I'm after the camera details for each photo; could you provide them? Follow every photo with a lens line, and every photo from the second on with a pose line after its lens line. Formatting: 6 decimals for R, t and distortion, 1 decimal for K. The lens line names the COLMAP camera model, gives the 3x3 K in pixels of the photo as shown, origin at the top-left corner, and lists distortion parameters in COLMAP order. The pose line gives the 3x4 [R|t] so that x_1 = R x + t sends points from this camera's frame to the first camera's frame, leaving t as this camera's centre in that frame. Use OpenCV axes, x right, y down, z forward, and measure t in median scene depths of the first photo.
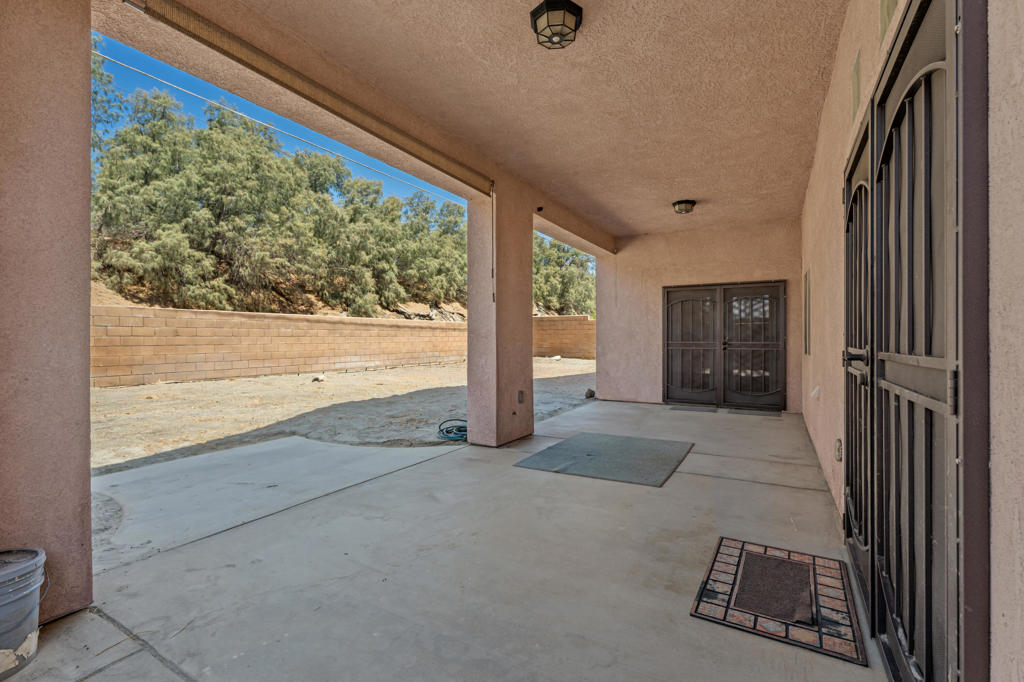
lens RADIAL K [[453.7, 0, 514.6], [0, 453.7, 339.4], [0, 0, 1]] dist [0.005159, -0.001516]
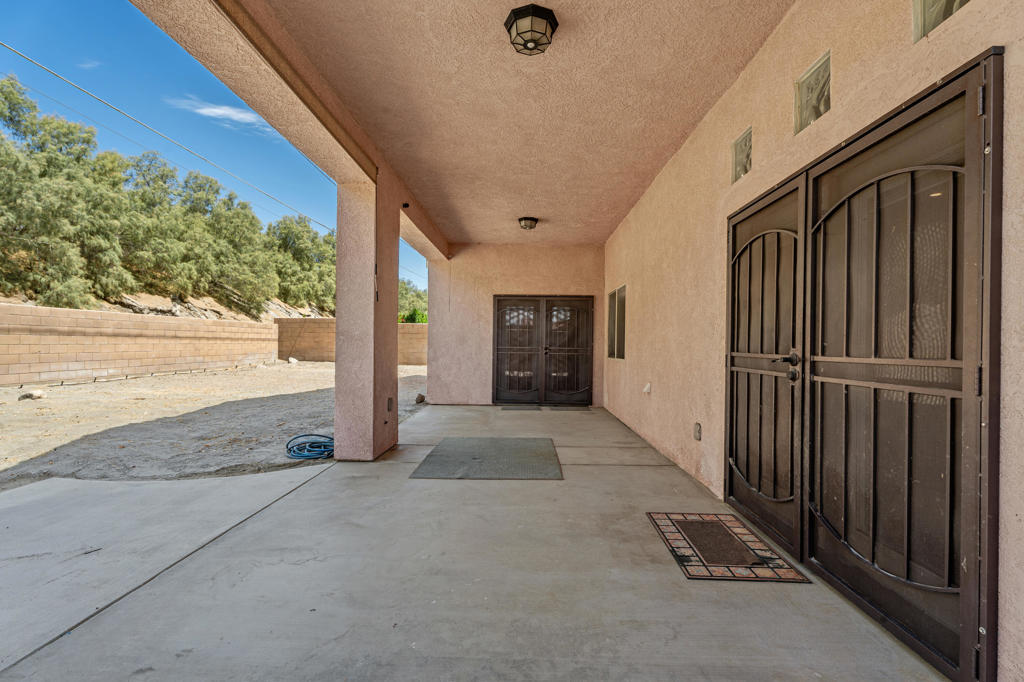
lens RADIAL K [[453.7, 0, 510.8], [0, 453.7, 345.1], [0, 0, 1]] dist [0.005159, -0.001516]
pose [[0.881972, 0.011113, 0.471171, -0.165558], [-0.012143, 0.999926, -0.000853, 0.002162], [-0.471145, -0.004970, 0.882042, 0.051615]]
